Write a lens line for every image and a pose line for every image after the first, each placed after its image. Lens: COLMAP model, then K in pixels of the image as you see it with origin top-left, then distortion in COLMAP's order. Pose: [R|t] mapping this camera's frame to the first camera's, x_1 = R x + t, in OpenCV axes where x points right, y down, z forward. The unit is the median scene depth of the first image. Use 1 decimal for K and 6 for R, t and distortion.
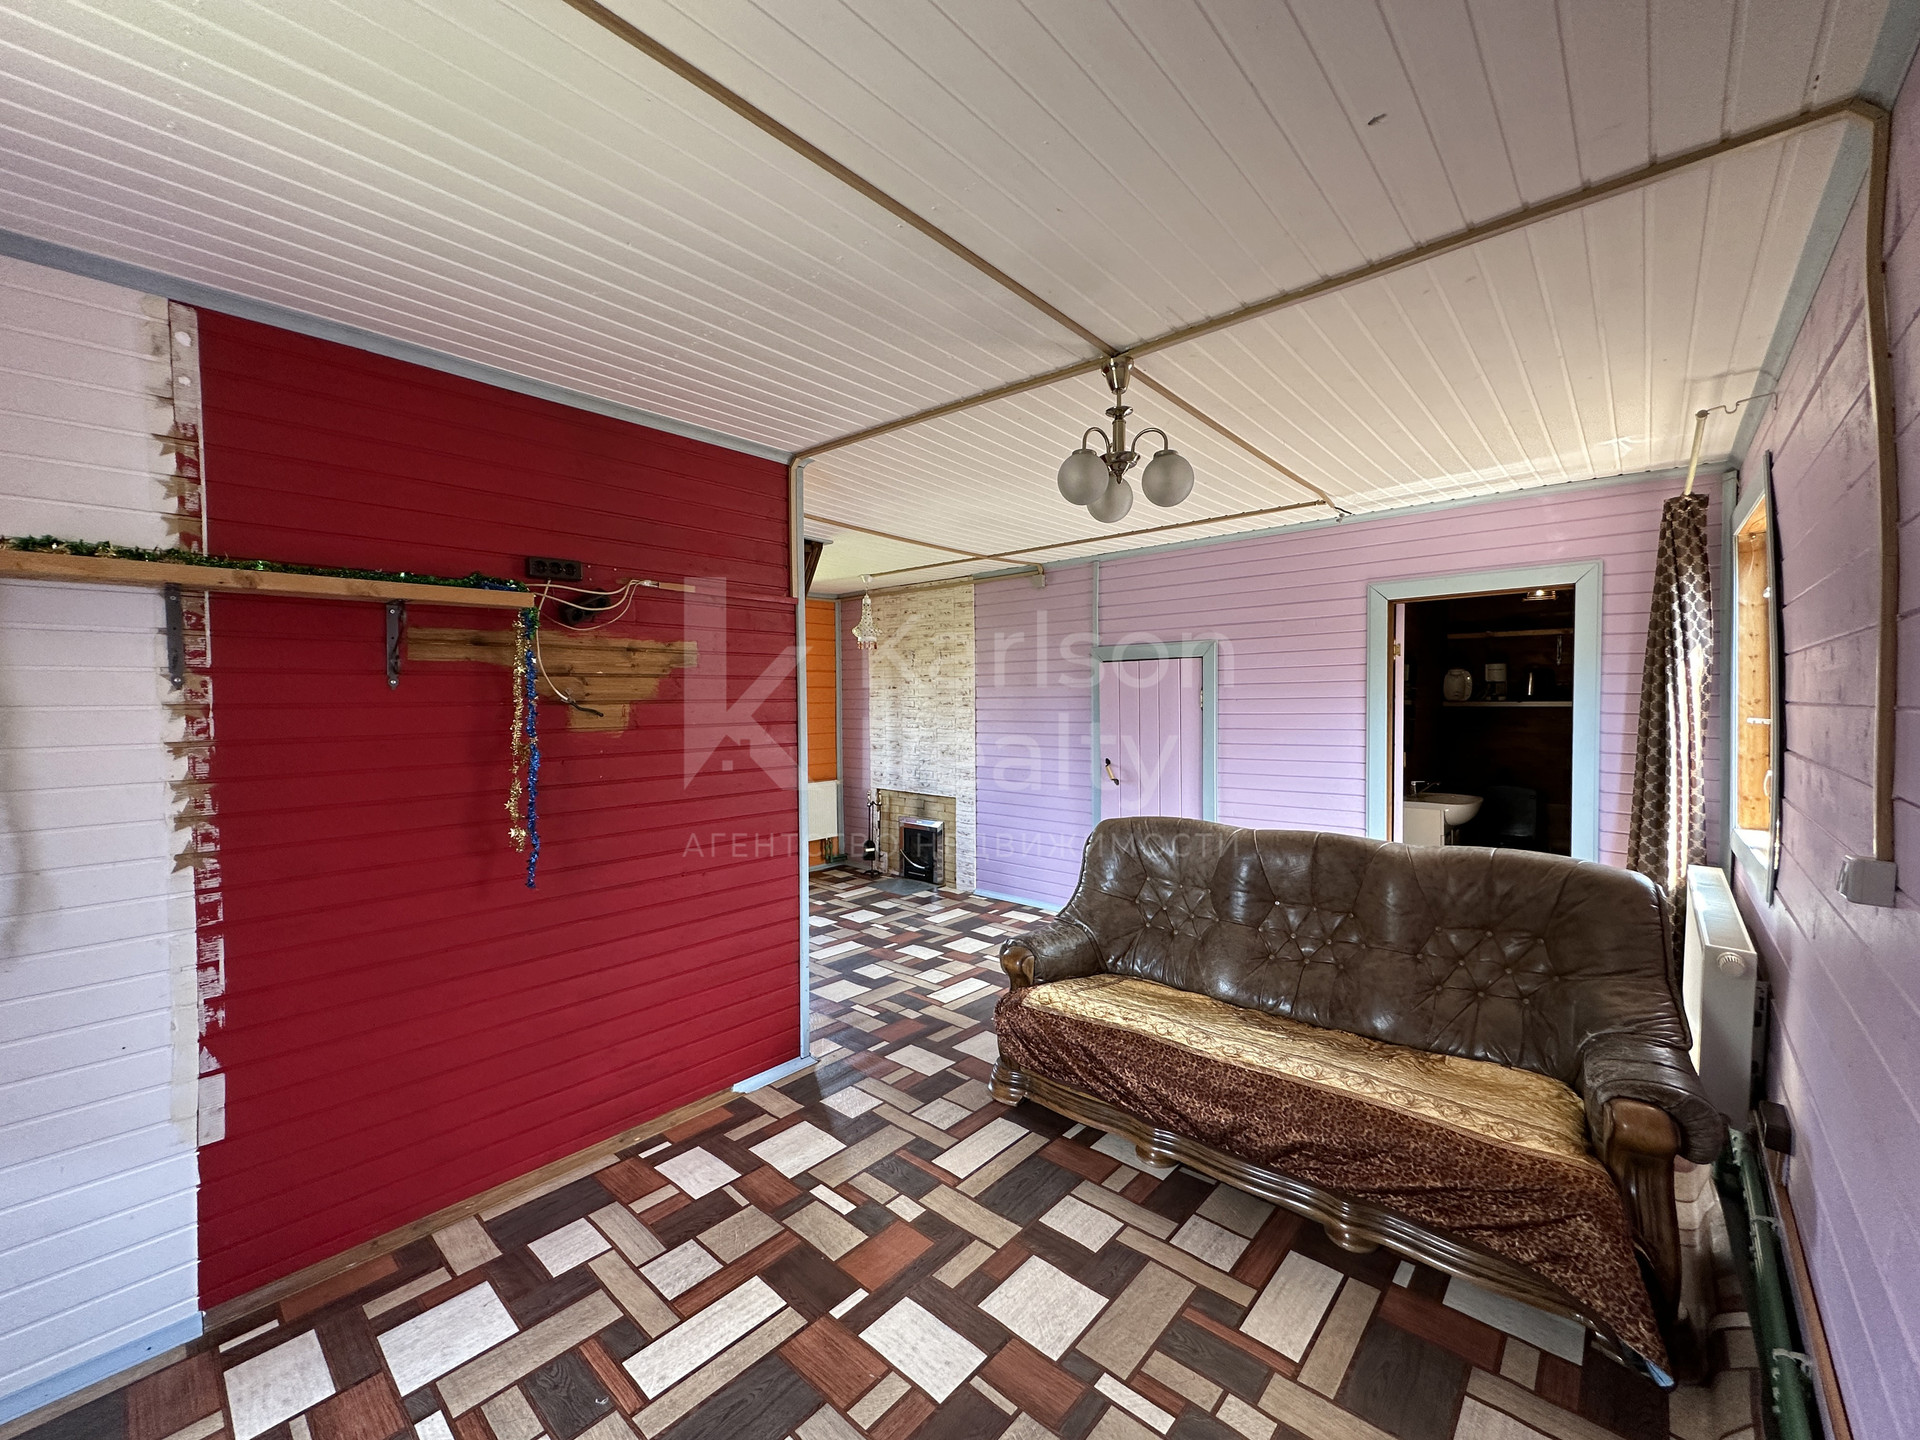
lens RADIAL K [[774.7, 0, 947.0], [0, 774.7, 715.3], [0, 0, 1]] dist [0.000793, 0.000232]
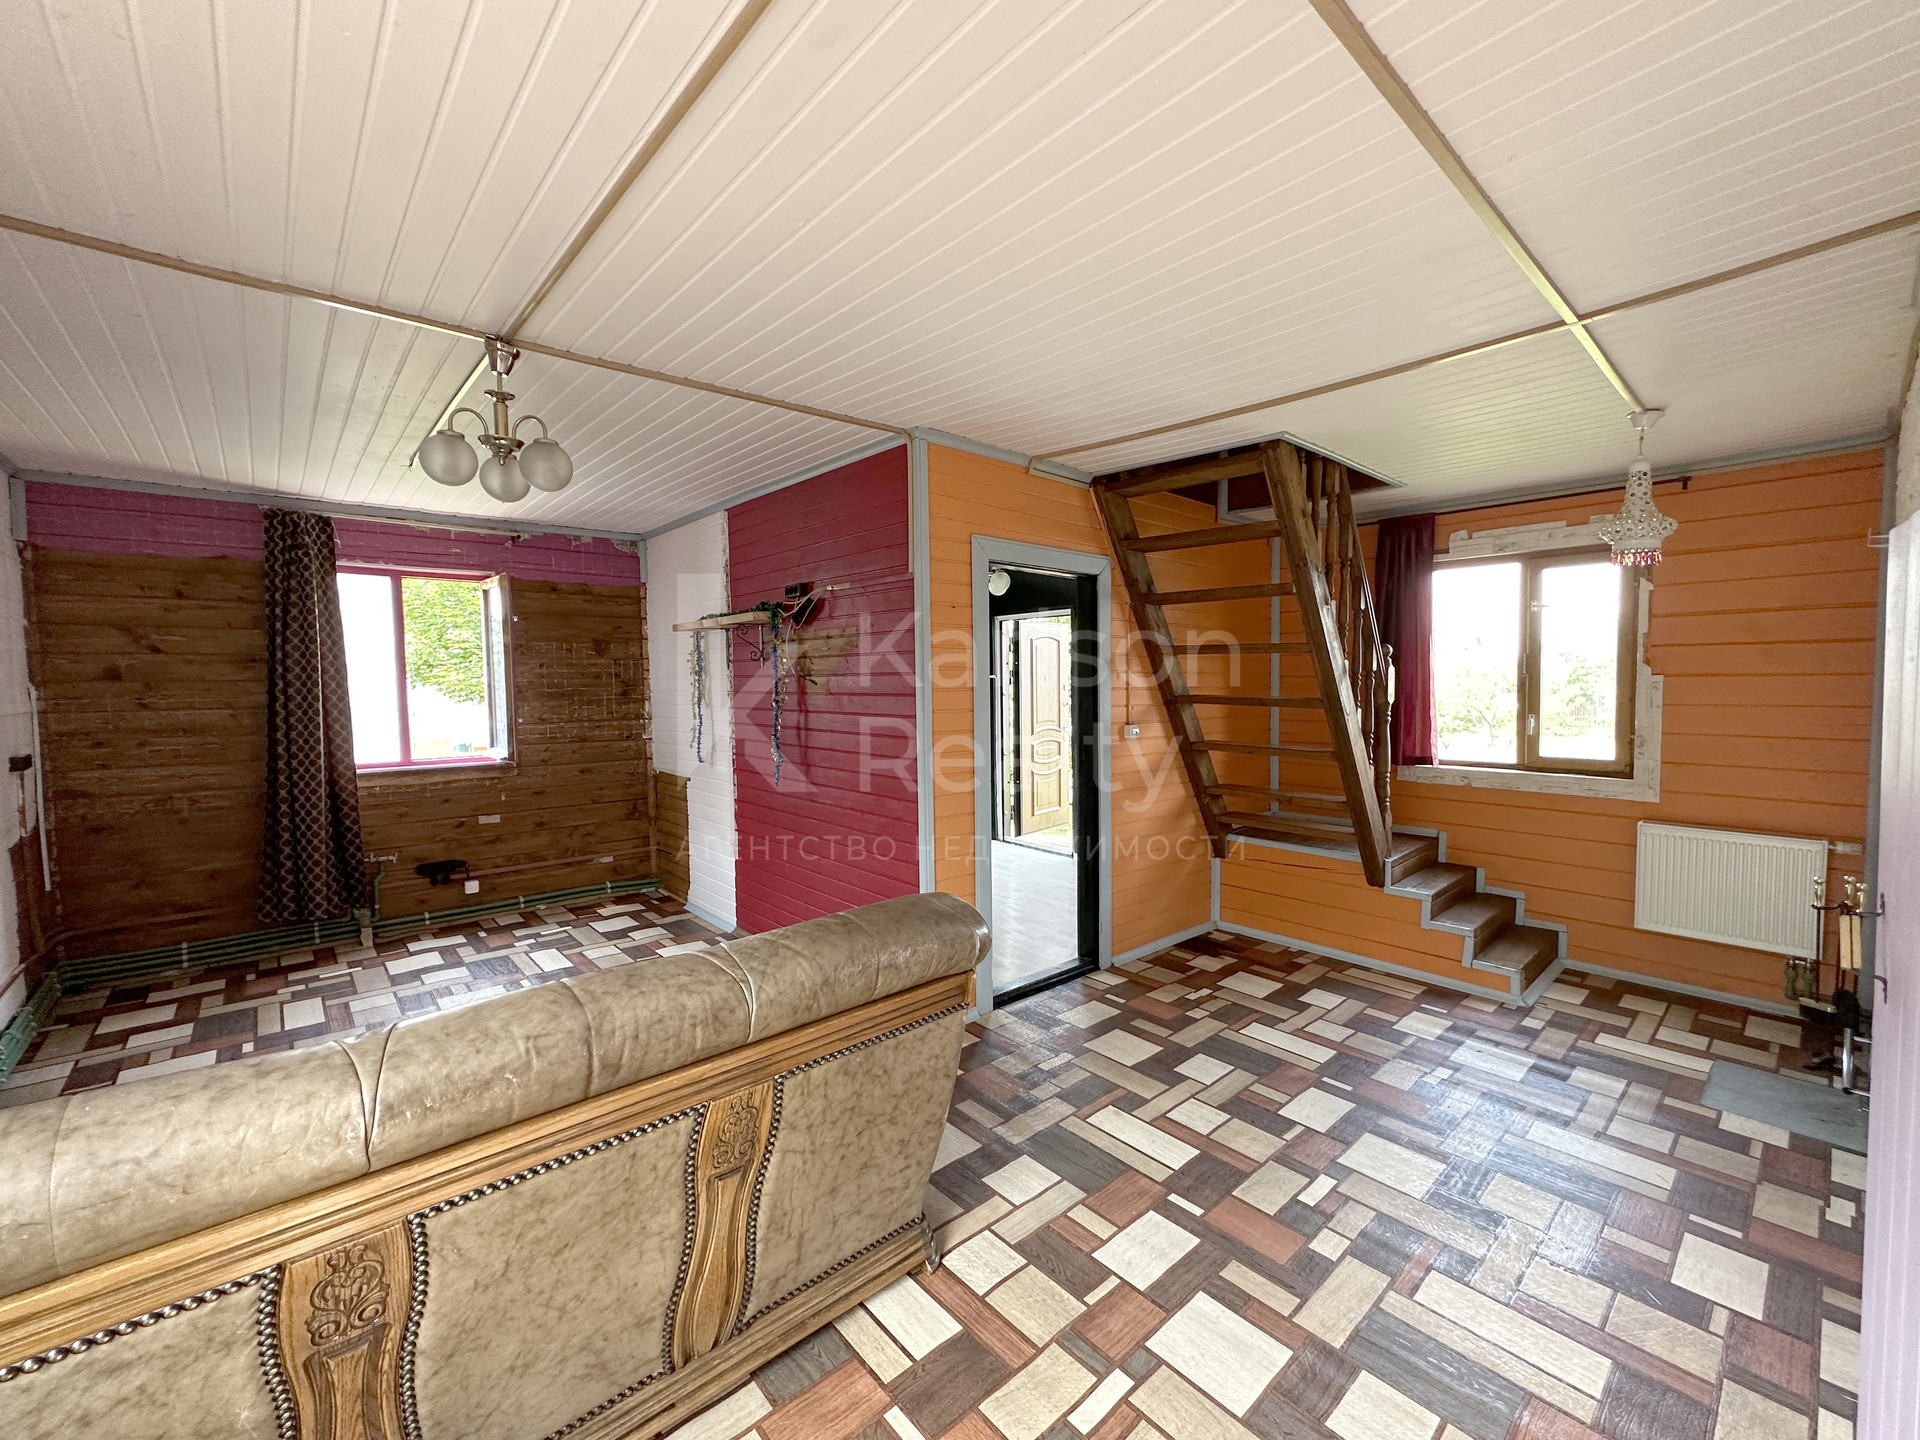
lens RADIAL K [[774.7, 0, 949.5], [0, 774.7, 715.0], [0, 0, 1]] dist [0.000793, 0.000232]
pose [[-0.107500, 0.055064, -0.992679, 0.629754], [-0.013525, 0.998292, 0.056840, -0.018175], [0.994113, 0.019536, -0.106571, 0.897656]]
